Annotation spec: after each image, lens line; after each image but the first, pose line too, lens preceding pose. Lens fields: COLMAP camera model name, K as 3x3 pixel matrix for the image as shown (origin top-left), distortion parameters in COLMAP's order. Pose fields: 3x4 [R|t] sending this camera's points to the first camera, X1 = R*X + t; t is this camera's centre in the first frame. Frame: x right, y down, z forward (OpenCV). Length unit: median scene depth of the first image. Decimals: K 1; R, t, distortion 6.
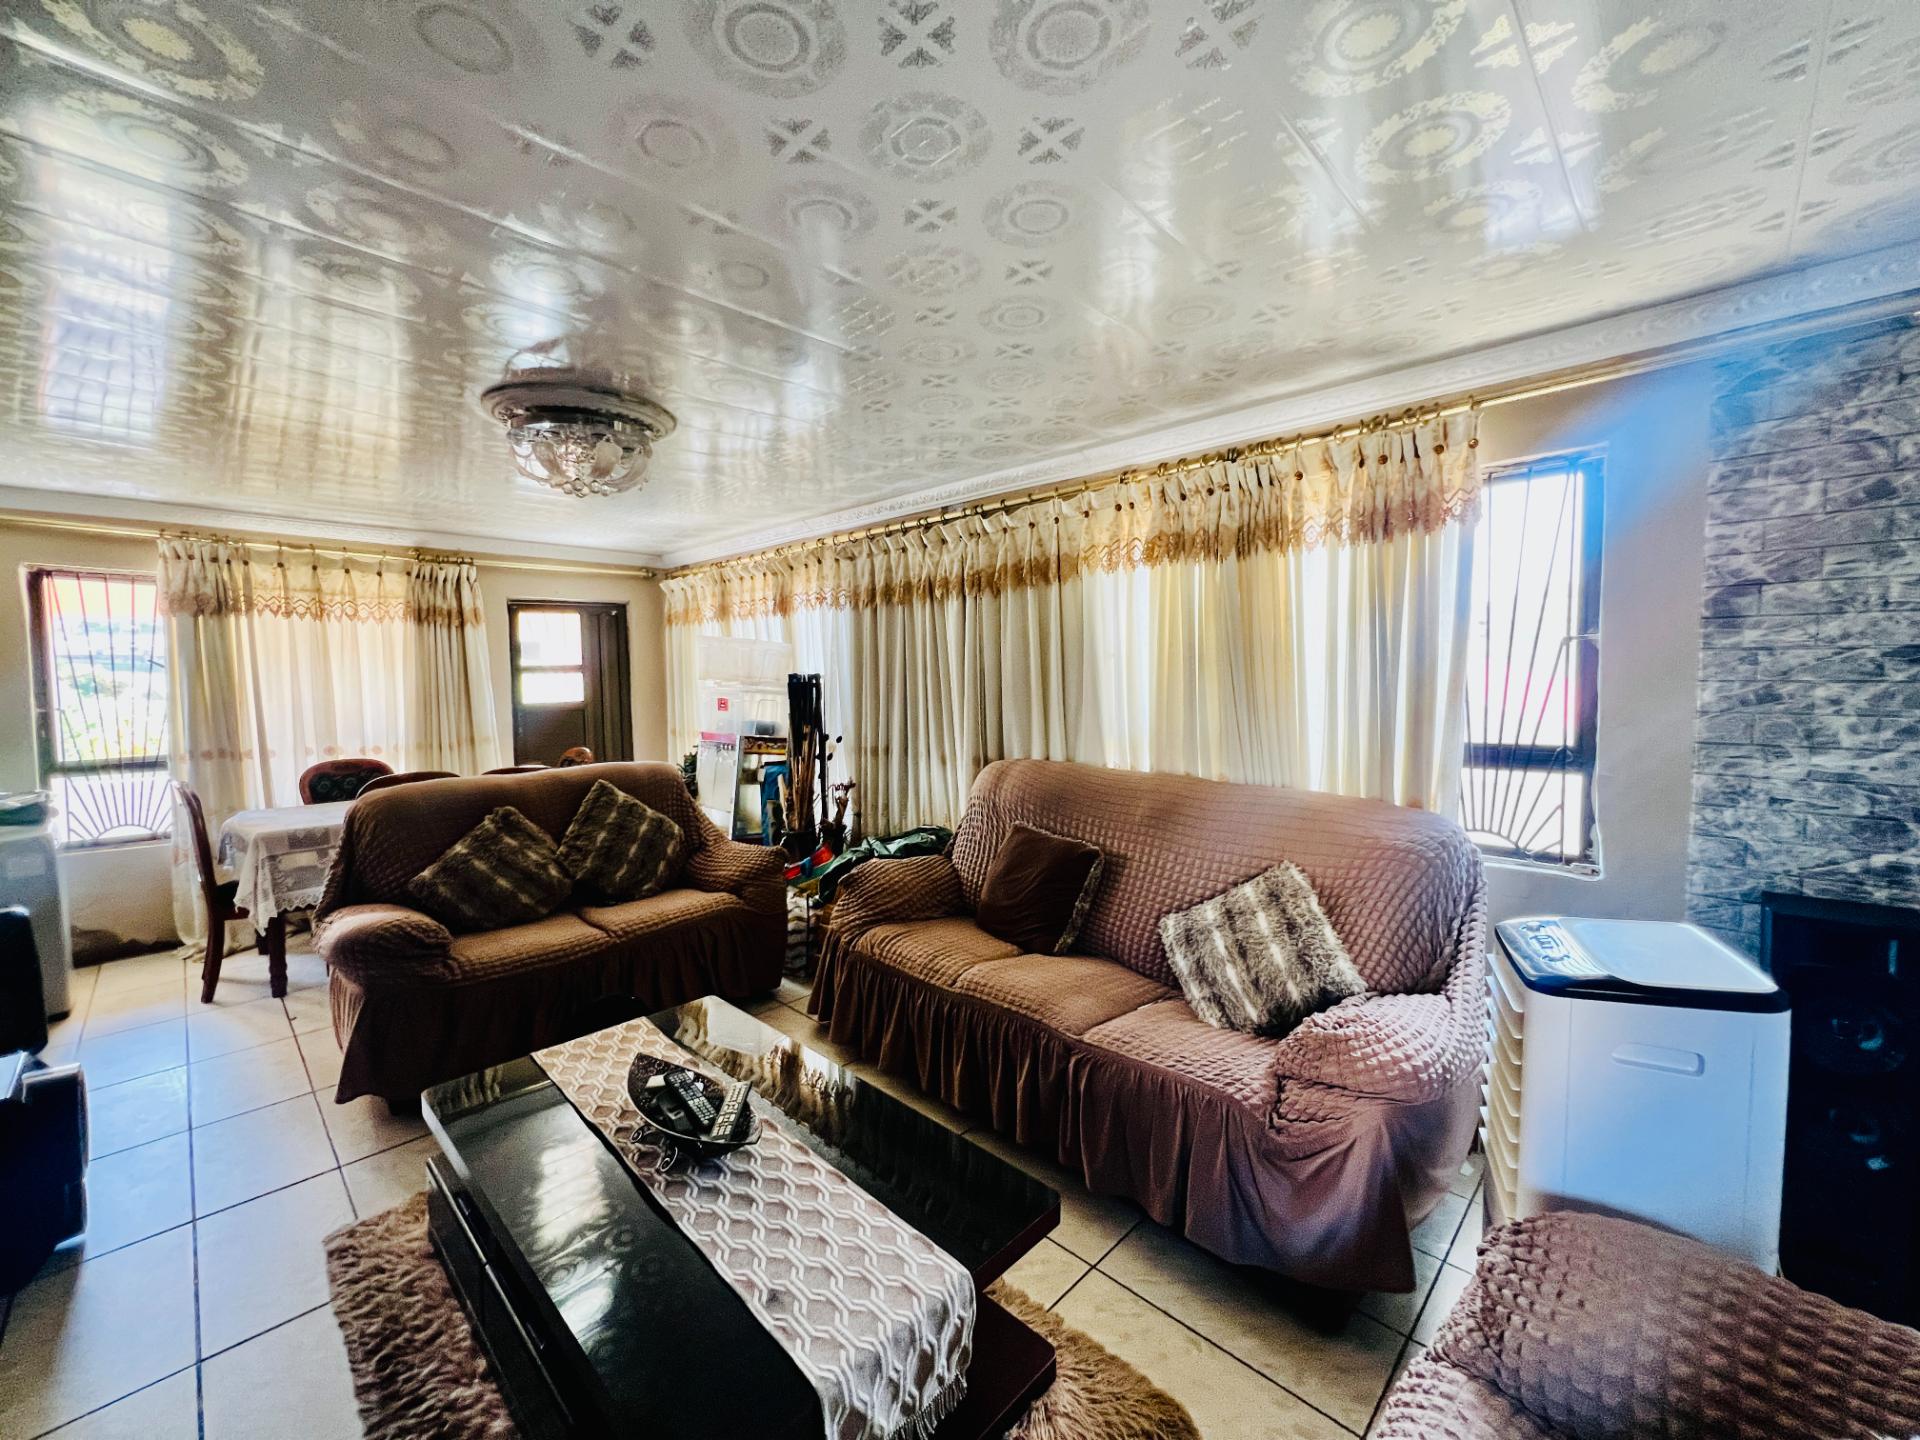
lens RADIAL K [[768.4, 0, 958.0], [0, 768.4, 716.3], [0, 0, 1]] dist [-0.002906, 0.000869]
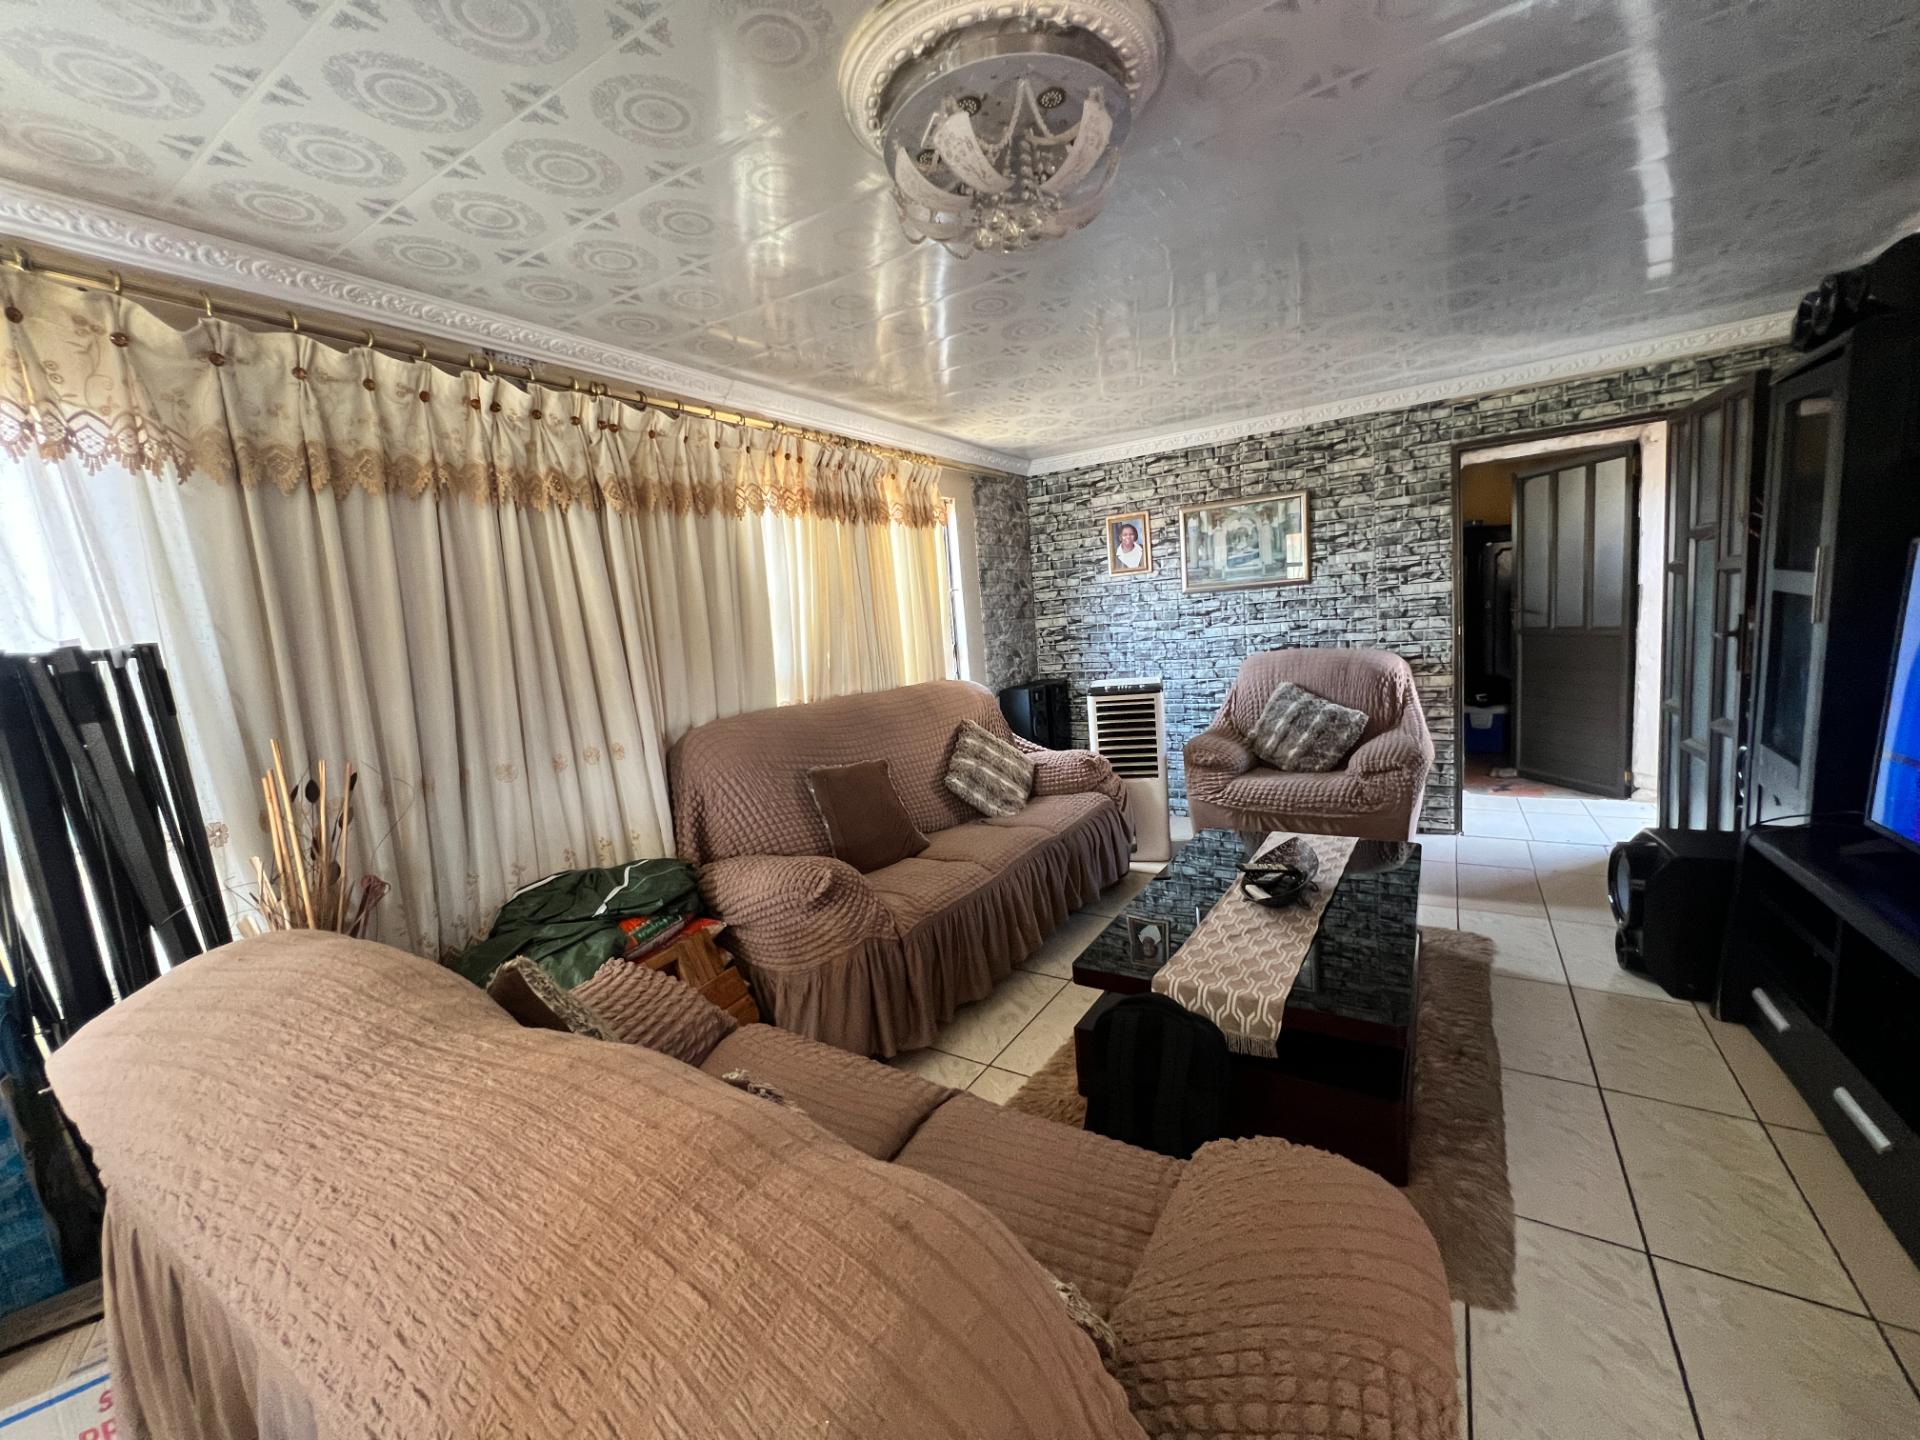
lens RADIAL K [[768.4, 0, 958.0], [0, 768.4, 716.3], [0, 0, 1]] dist [-0.002906, 0.000869]
pose [[-0.207830, -0.099547, 0.973086, -0.636606], [0.135685, 0.982257, 0.129464, -0.017424], [-0.968709, 0.158940, -0.190635, 0.726242]]
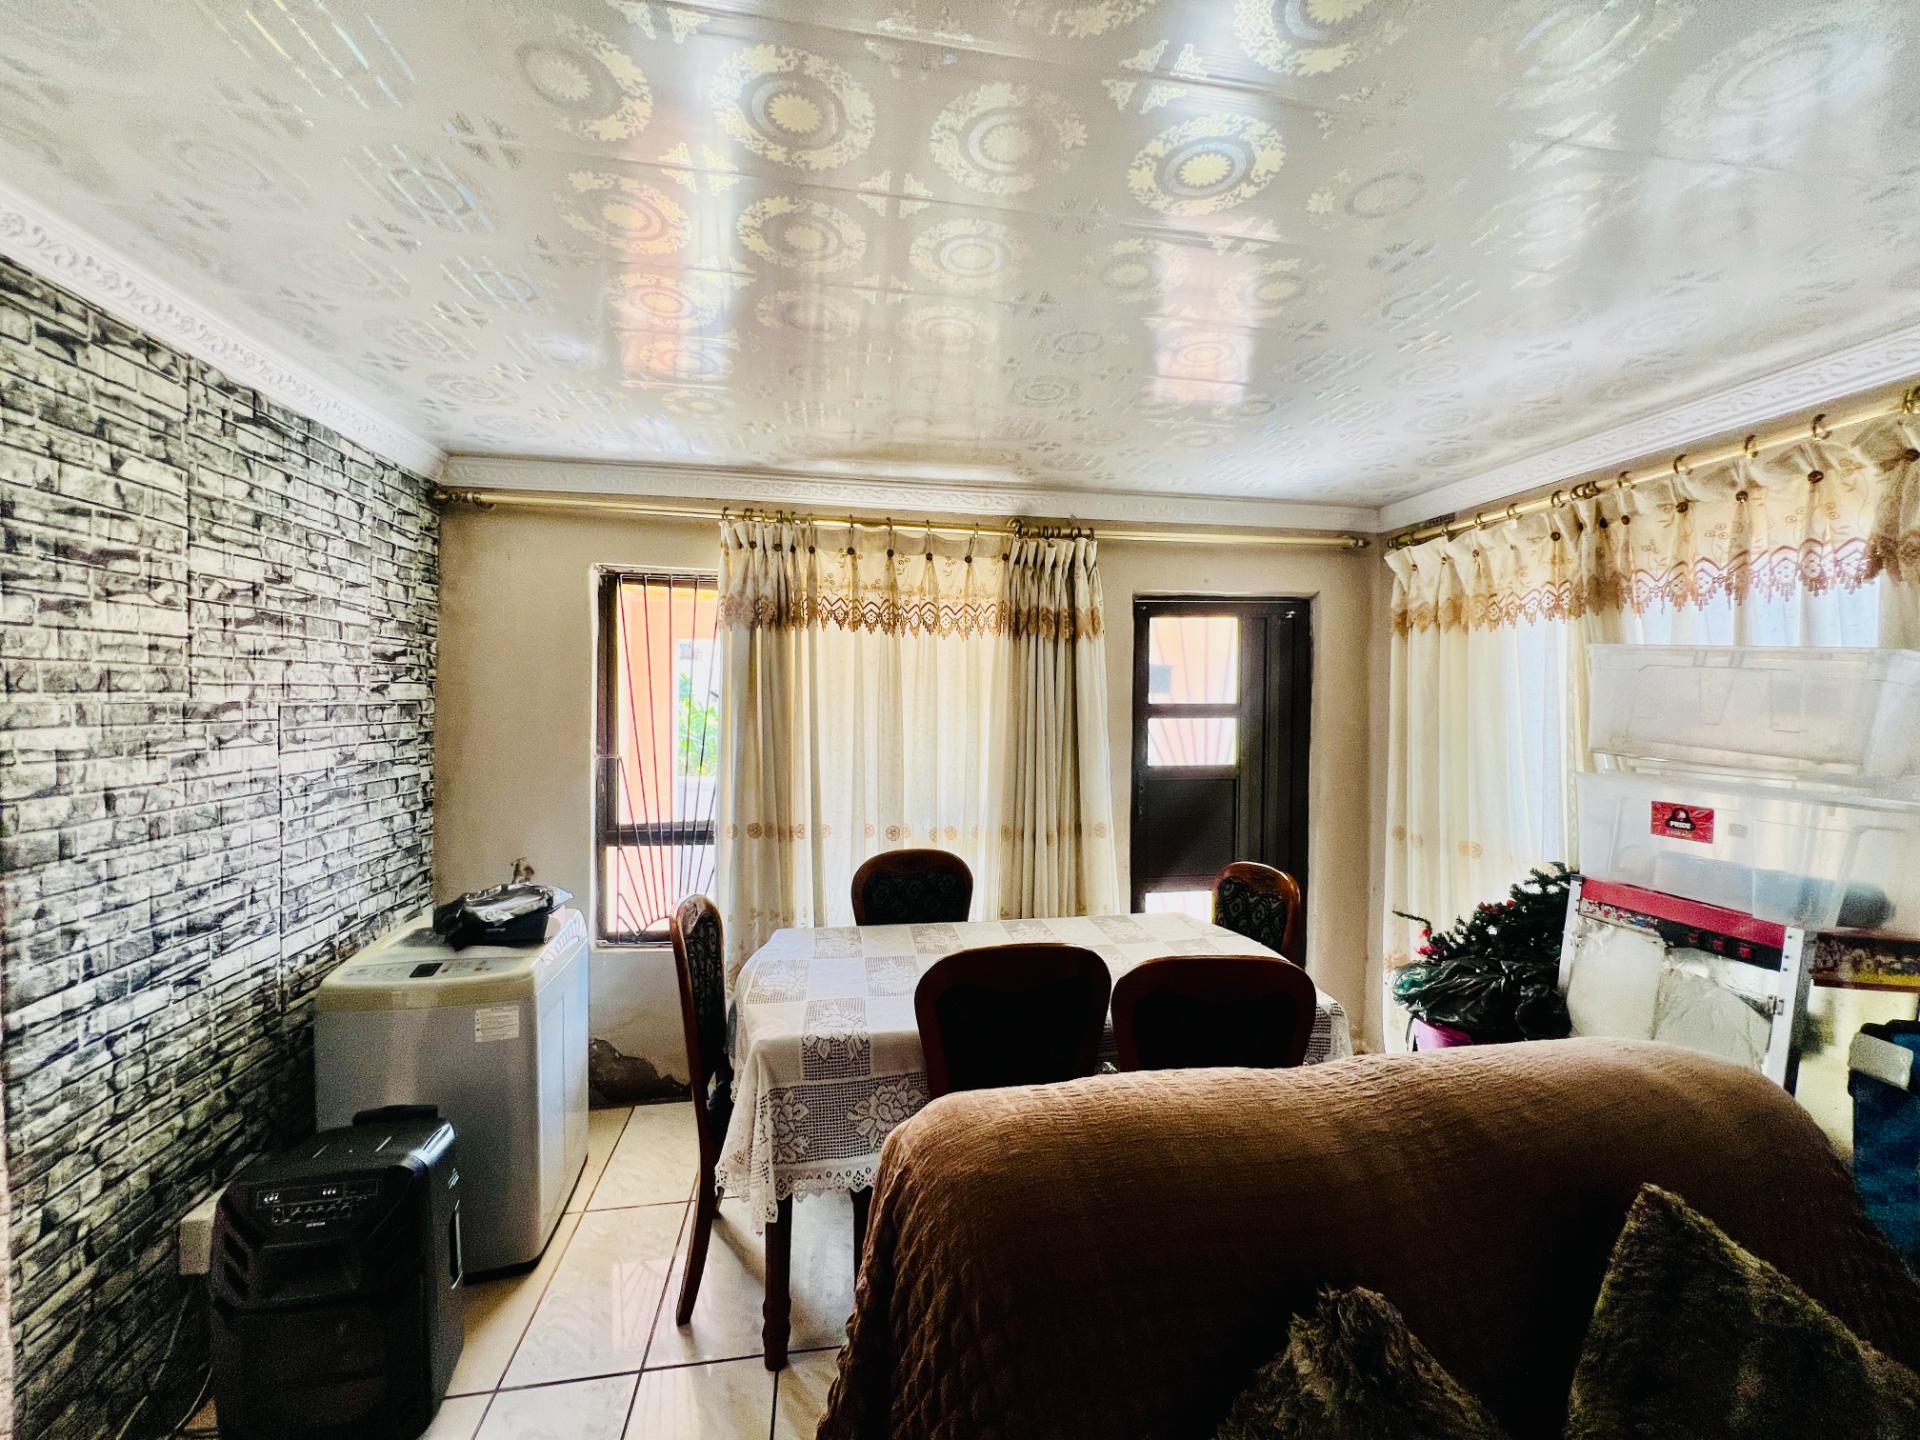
lens RADIAL K [[768.4, 0, 958.0], [0, 768.4, 716.3], [0, 0, 1]] dist [-0.002906, 0.000869]
pose [[0.806391, 0.031022, -0.590568, -0.417153], [-0.052623, 0.998426, -0.019407, -0.046600], [0.589036, 0.046727, 0.806754, 0.533165]]
